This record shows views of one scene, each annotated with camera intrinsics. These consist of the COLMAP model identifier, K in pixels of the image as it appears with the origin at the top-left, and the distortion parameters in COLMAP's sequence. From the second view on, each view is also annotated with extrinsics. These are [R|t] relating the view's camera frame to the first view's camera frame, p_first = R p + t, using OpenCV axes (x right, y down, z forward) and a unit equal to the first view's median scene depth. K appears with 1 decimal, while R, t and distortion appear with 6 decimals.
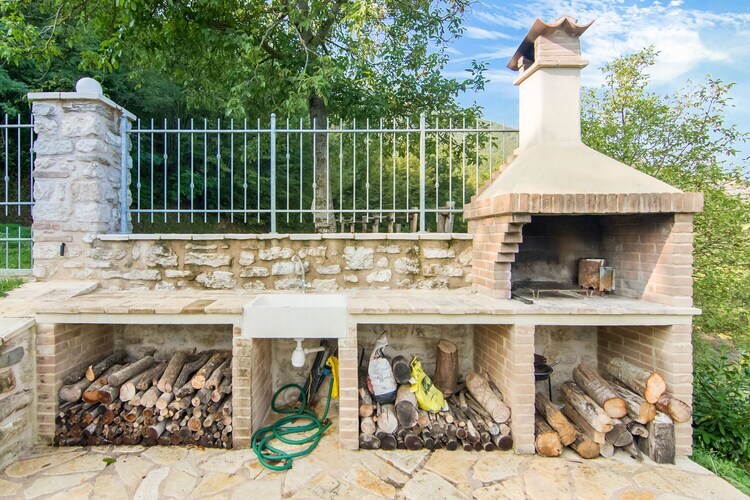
lens RADIAL K [[371.5, 0, 330.2], [0, 371.5, 240.7], [0, 0, 1]] dist [-0.003744, -0.003202]
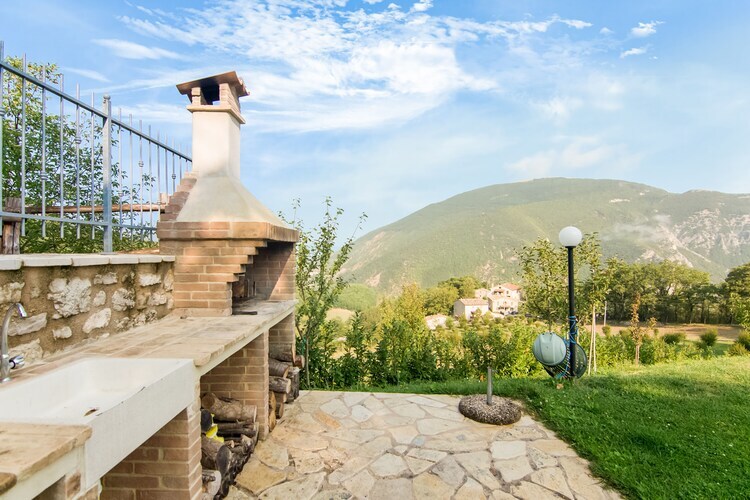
lens RADIAL K [[371.5, 0, 380.3], [0, 371.5, 250.5], [0, 0, 1]] dist [-0.003744, -0.003202]
pose [[-0.028838, 0.004295, 0.999575, -0.550454], [0.009770, 0.999944, -0.004015, -0.022185], [-0.999536, 0.009650, -0.028878, 0.511955]]
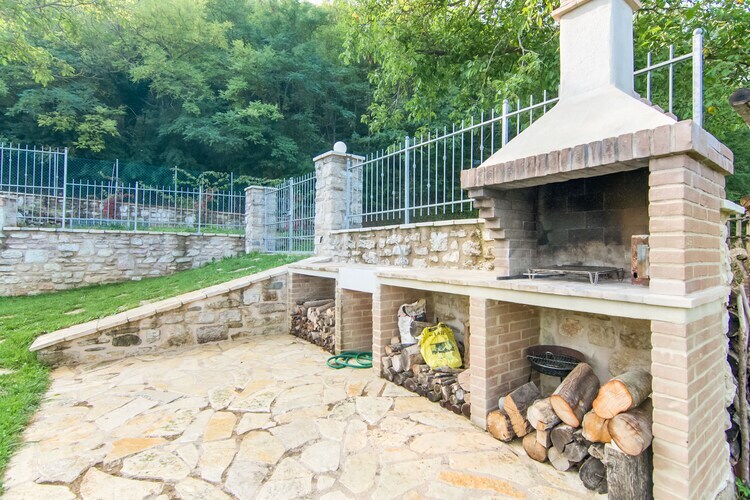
lens RADIAL K [[371.5, 0, 374.0], [0, 371.5, 243.3], [0, 0, 1]] dist [-0.003744, -0.003202]
pose [[0.588260, -0.011812, -0.808586, 0.922472], [-0.014708, 0.999572, -0.025301, 0.085551], [0.808538, 0.026776, 0.587834, 0.132854]]
